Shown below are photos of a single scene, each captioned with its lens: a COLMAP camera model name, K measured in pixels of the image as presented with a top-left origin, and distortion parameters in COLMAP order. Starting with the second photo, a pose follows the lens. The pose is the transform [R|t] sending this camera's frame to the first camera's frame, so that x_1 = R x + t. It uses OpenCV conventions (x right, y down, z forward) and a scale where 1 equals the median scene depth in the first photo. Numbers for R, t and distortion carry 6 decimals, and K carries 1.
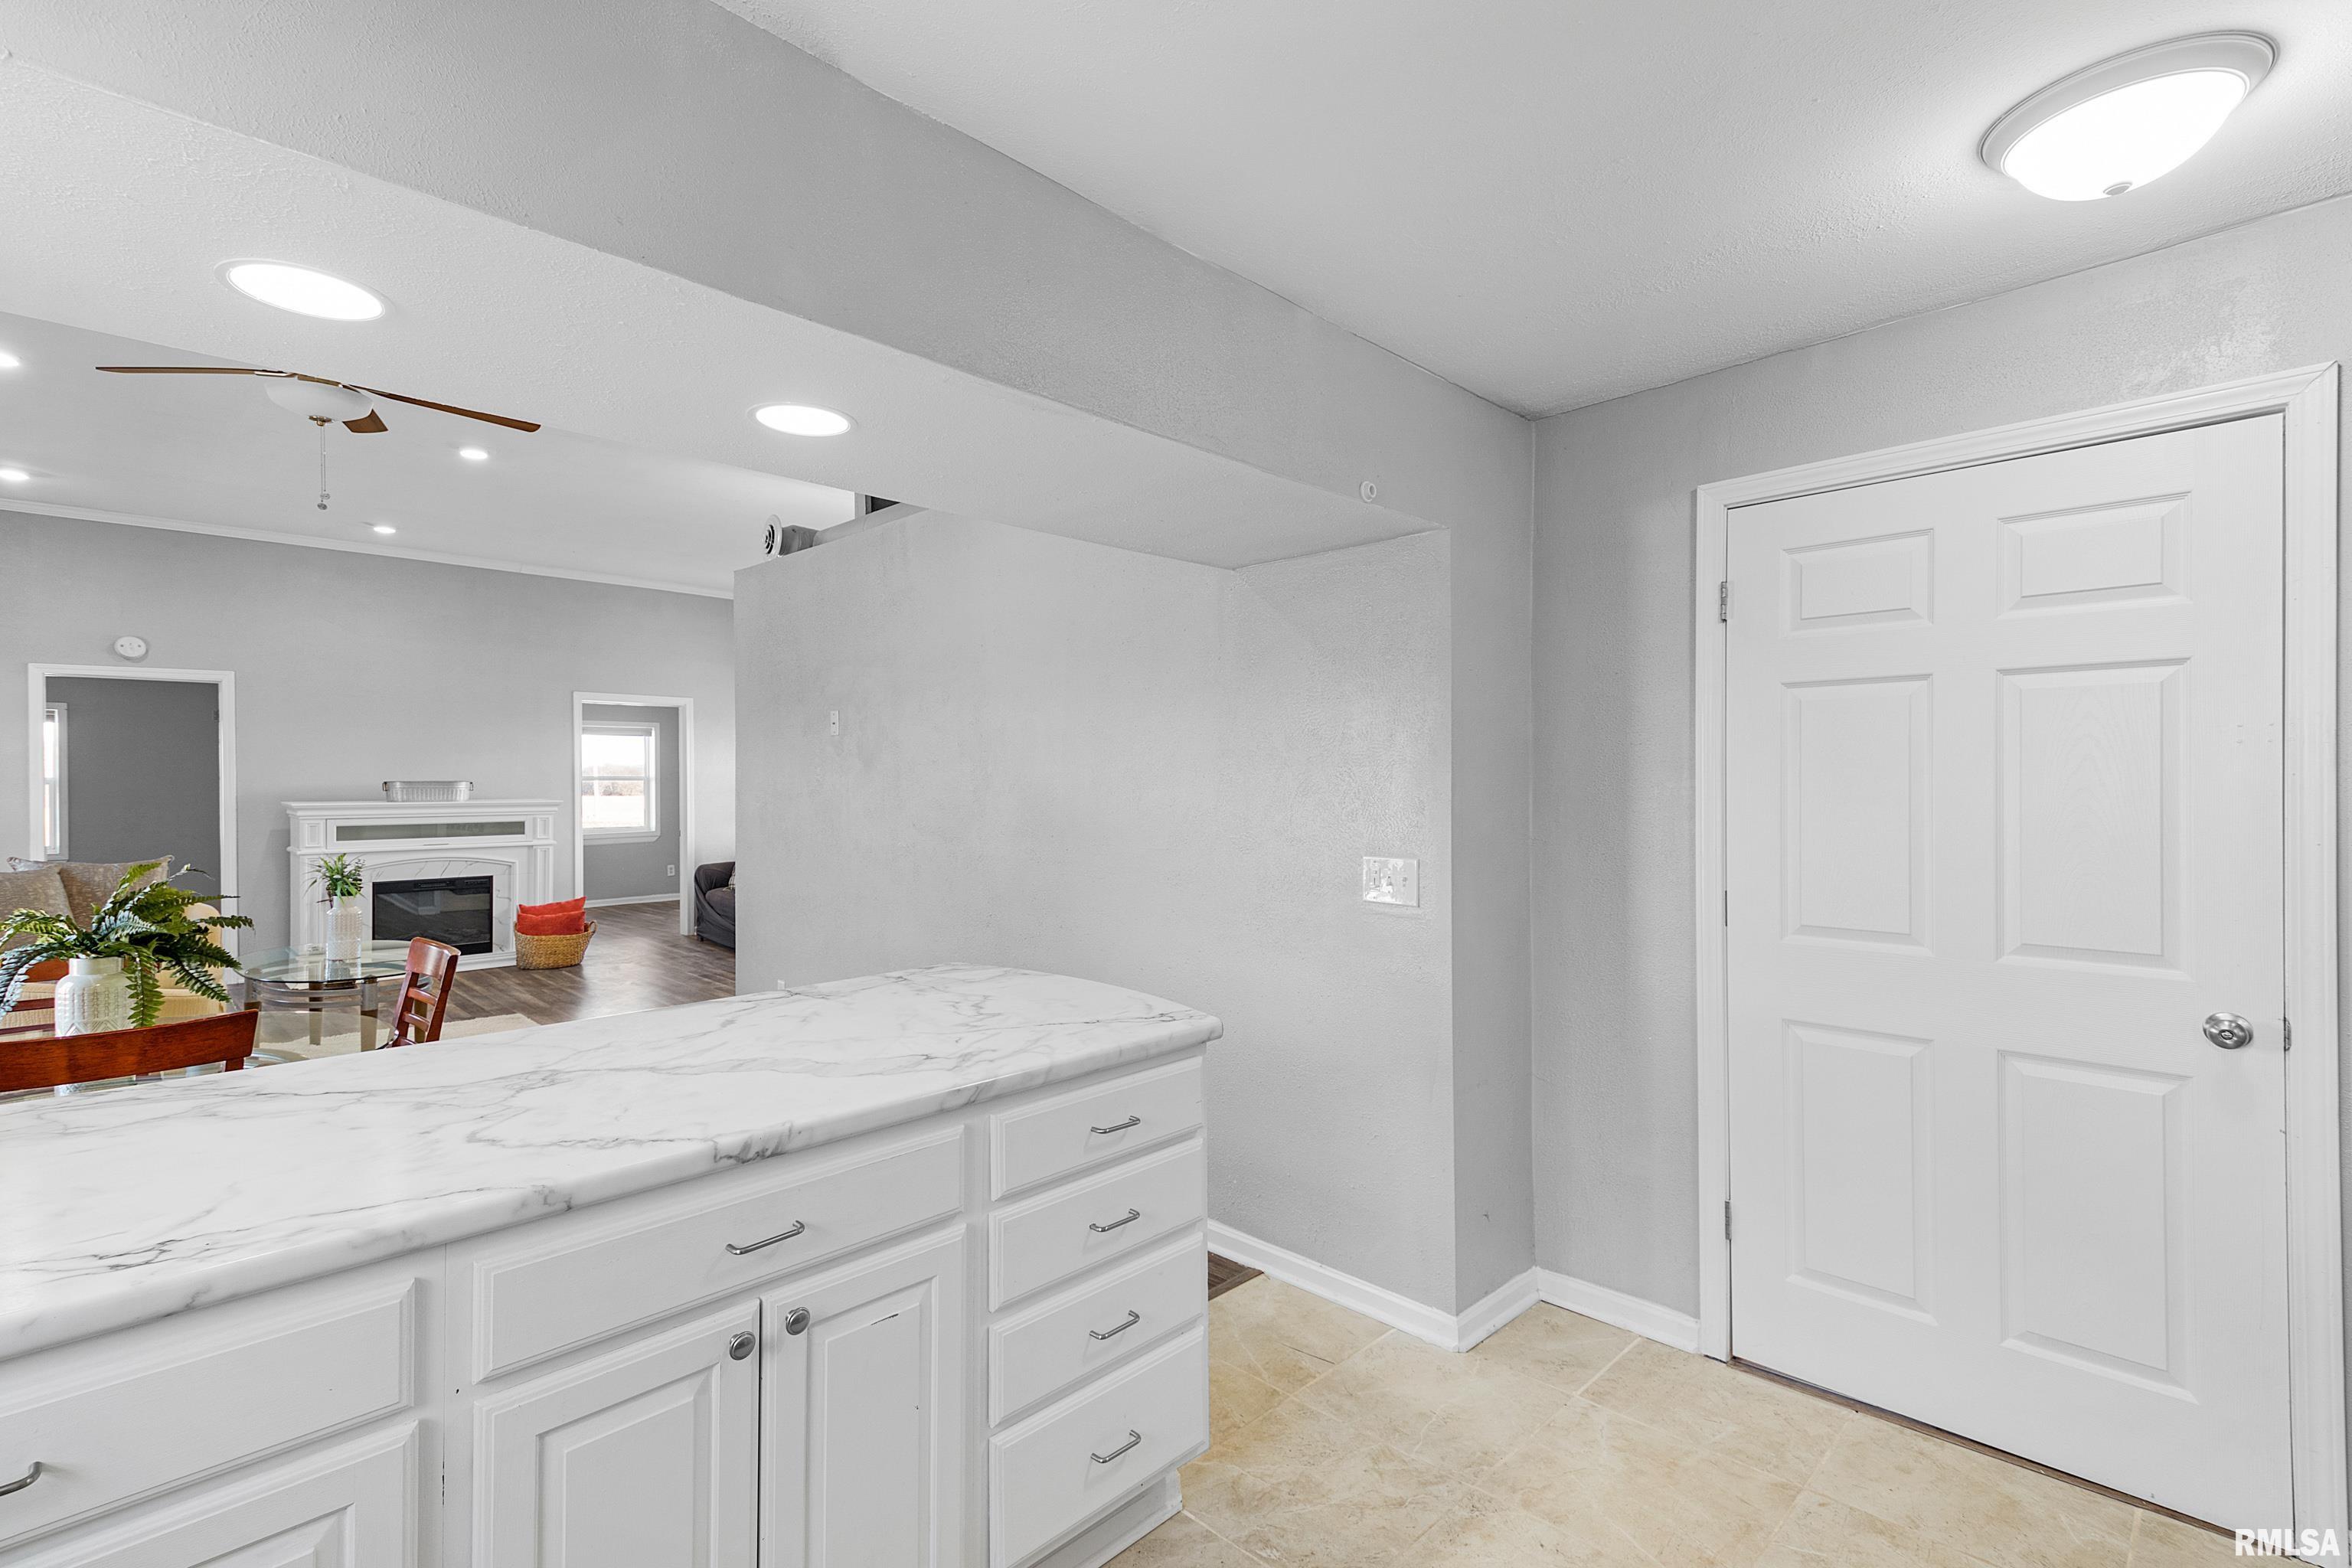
lens RADIAL K [[1065.0, 0, 1141.8], [0, 1065.0, 781.6], [0, 0, 1]] dist [0.038451, 0.000119]
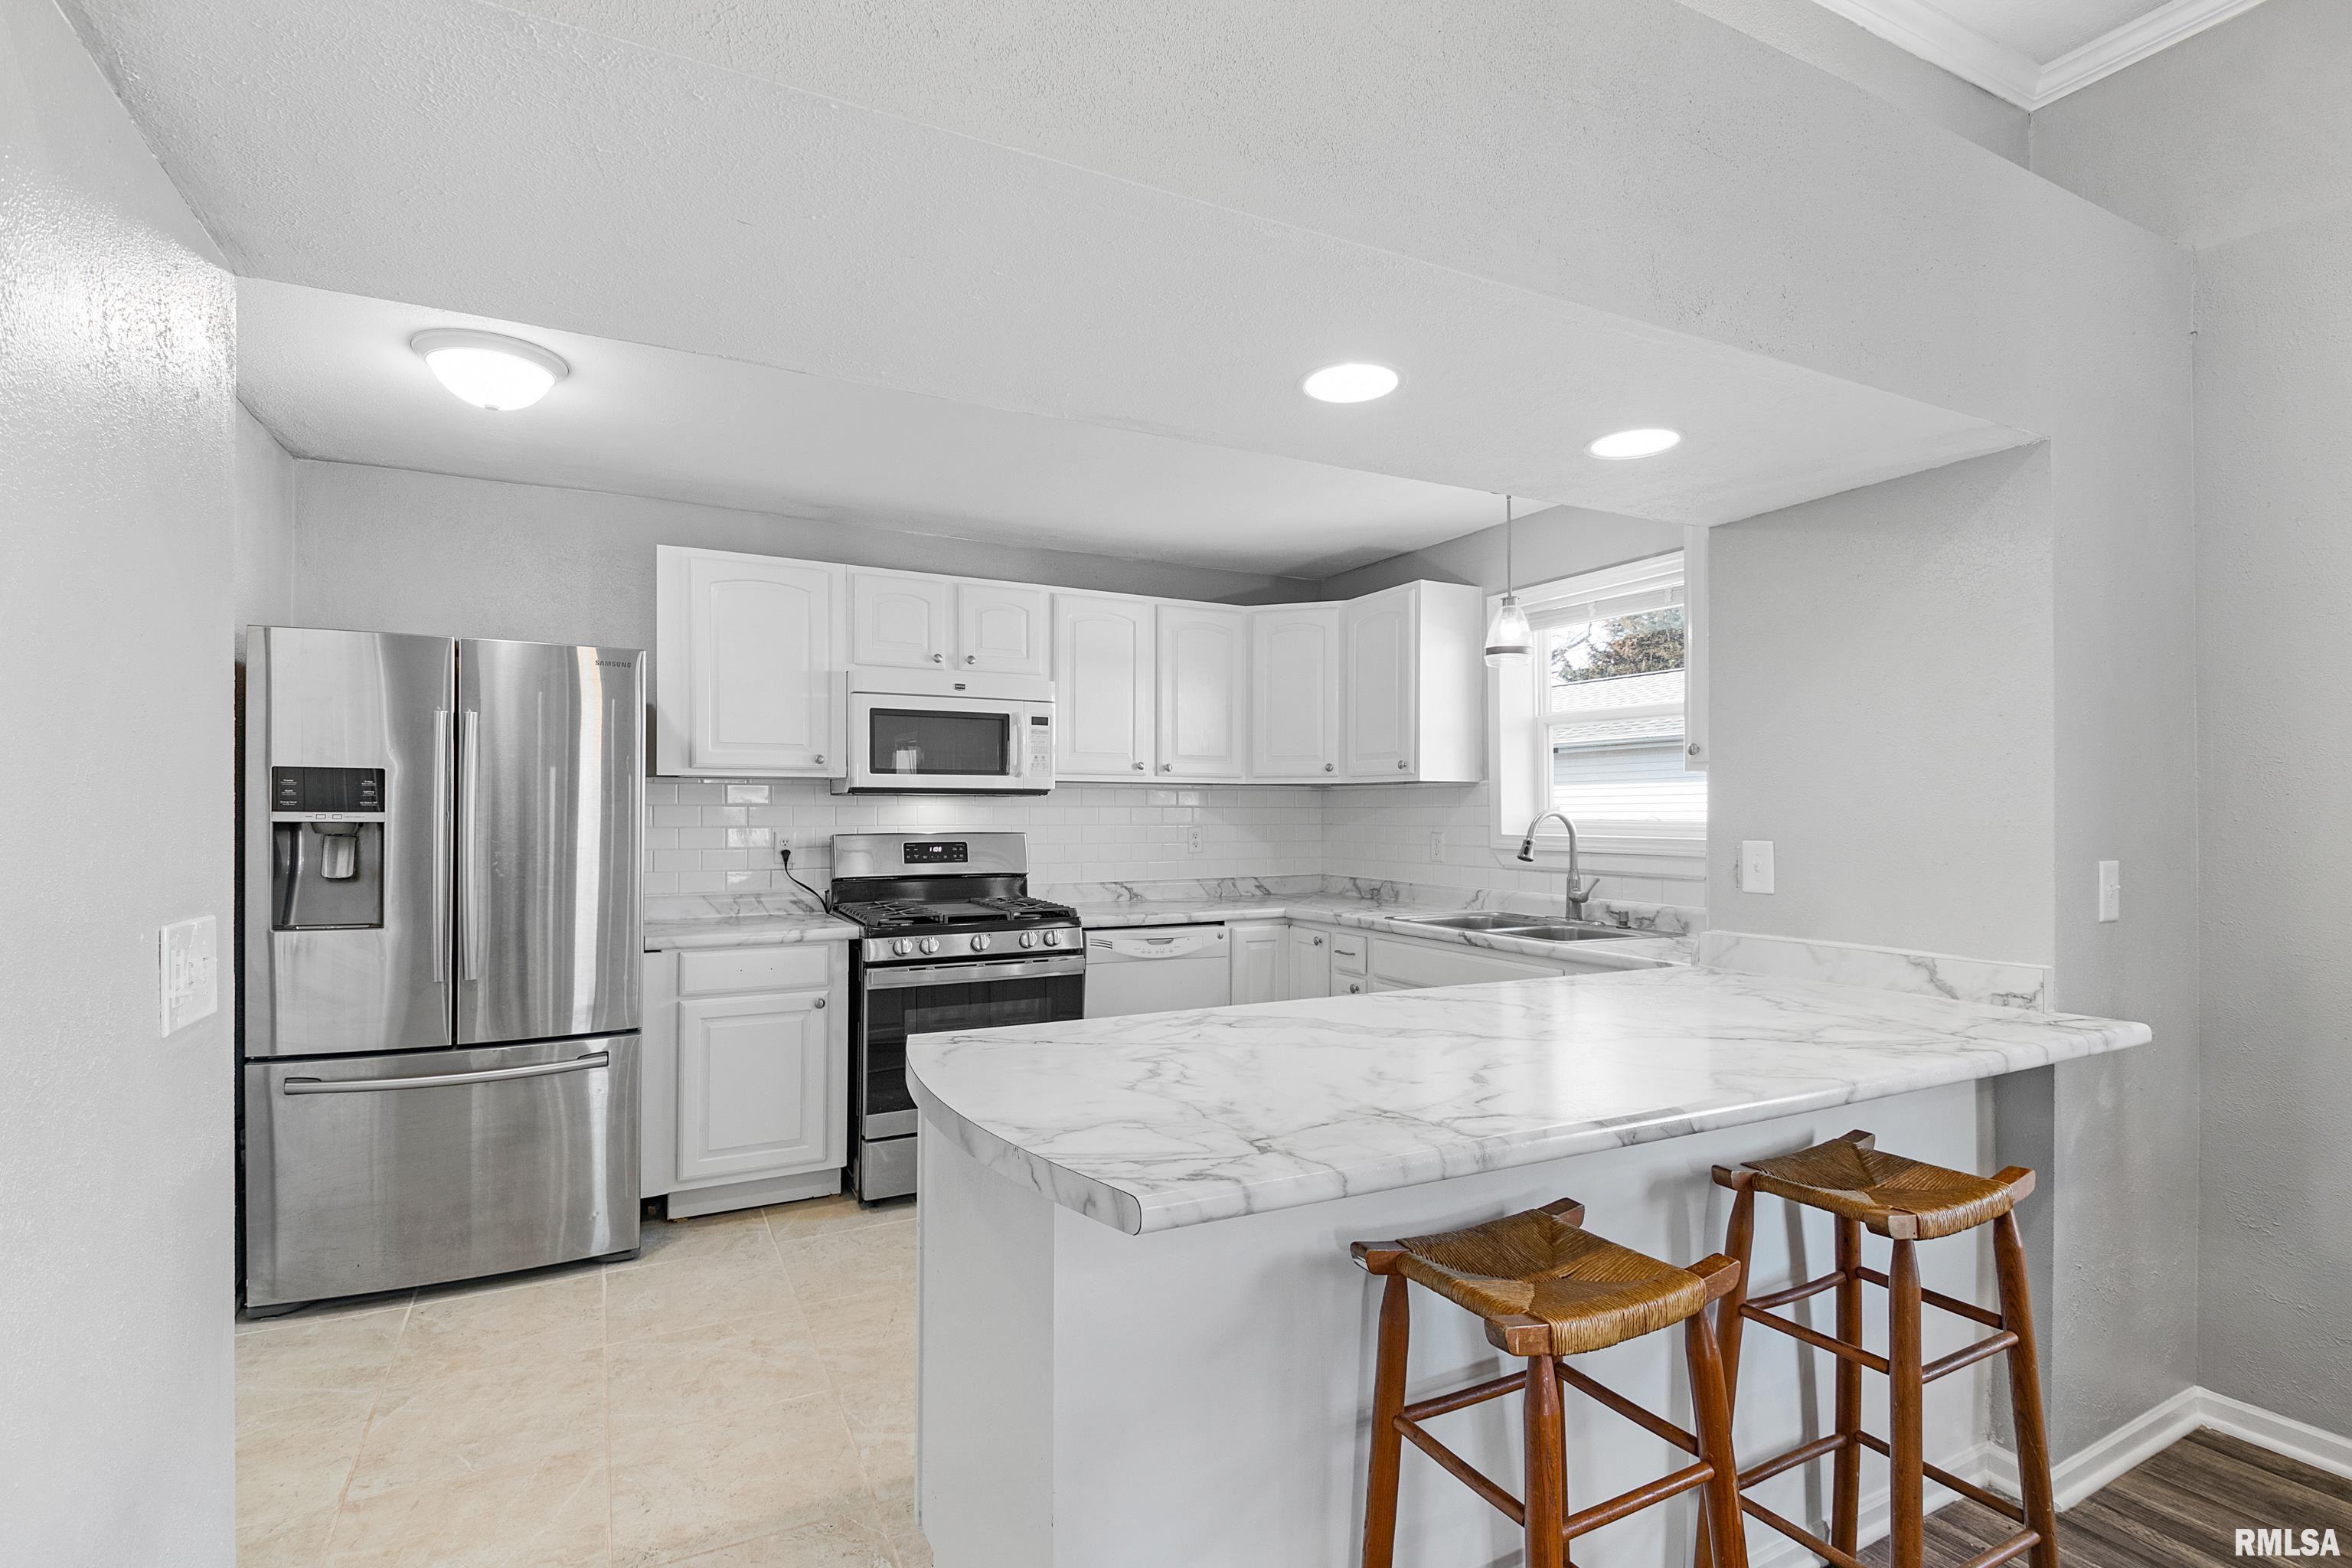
lens RADIAL K [[1100.5, 0, 1167.0], [0, 1100.5, 801.1], [0, 0, 1]] dist [0.040419, -0.000280]
pose [[-0.953695, 0.004698, 0.300740, -0.117987], [0.001720, 0.999947, -0.010165, 0.010203], [-0.300772, -0.009177, -0.953652, 0.517157]]
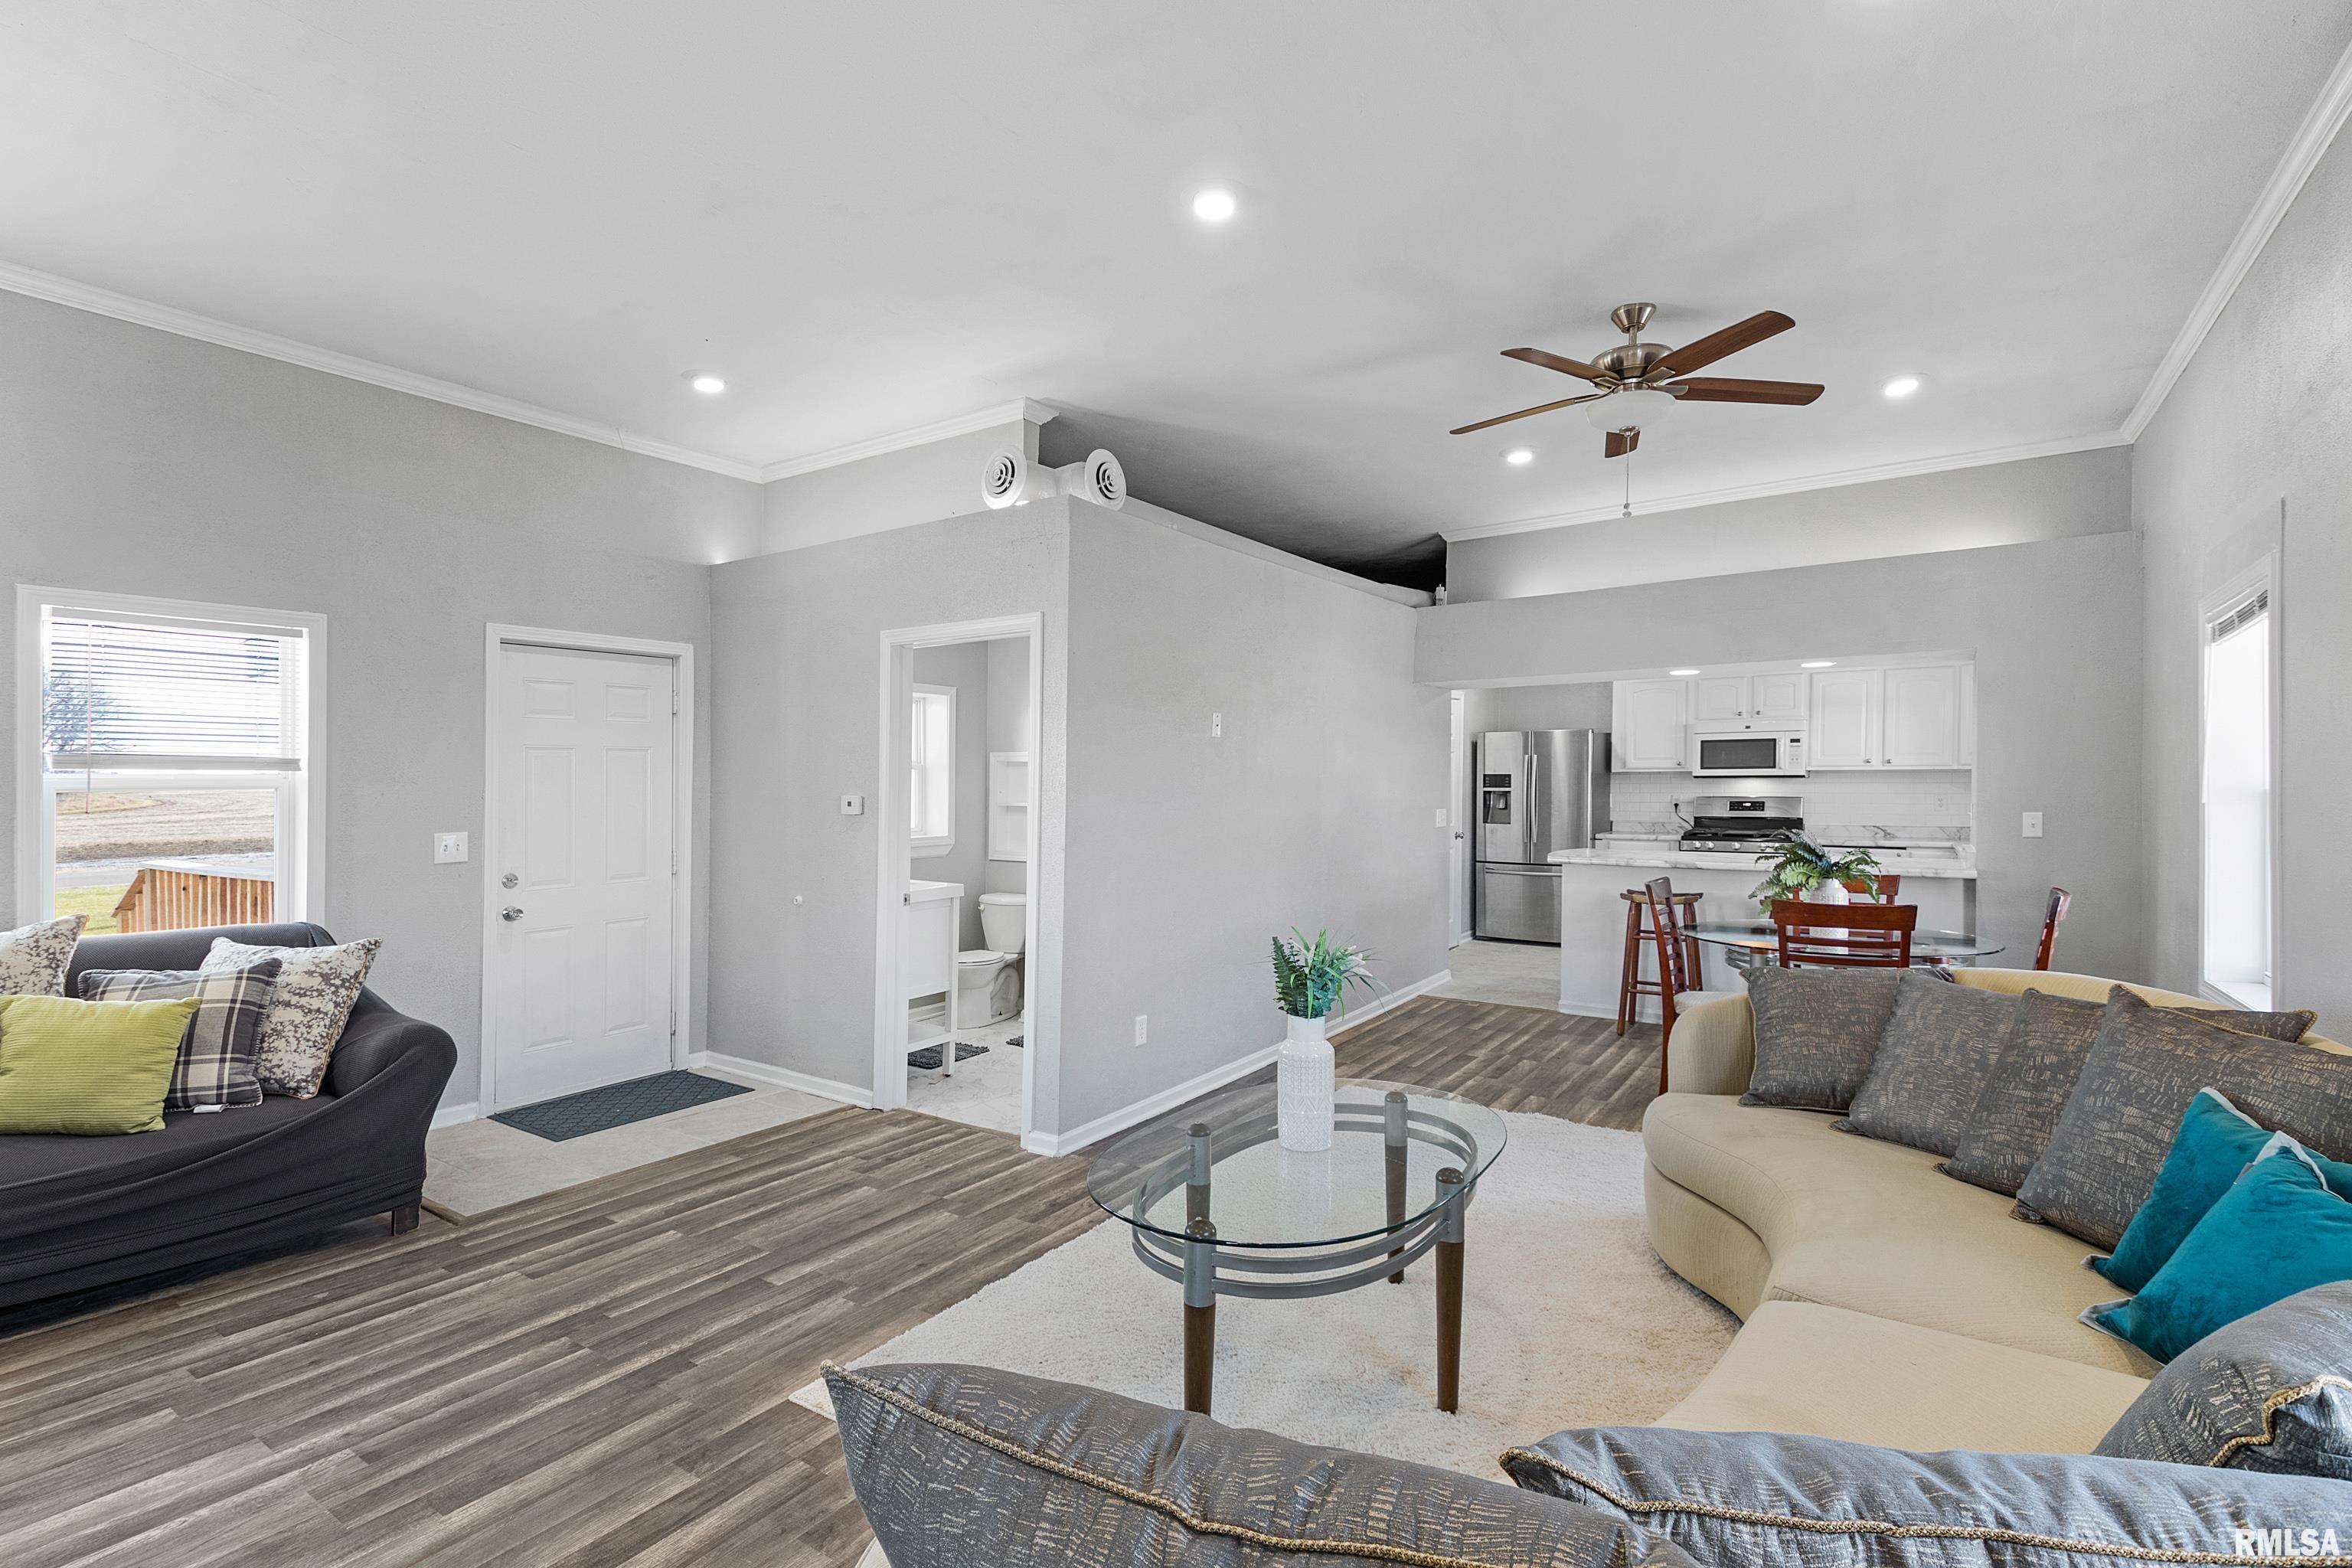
lens RADIAL K [[1096.5, 0, 1141.1], [0, 1096.5, 811.2], [0, 0, 1]] dist [0.009976, -0.000430]
pose [[-0.179019, -0.026515, 0.983488, -0.894848], [0.008094, 0.999563, 0.028422, -0.002830], [-0.983812, 0.013048, -0.178726, 0.864286]]
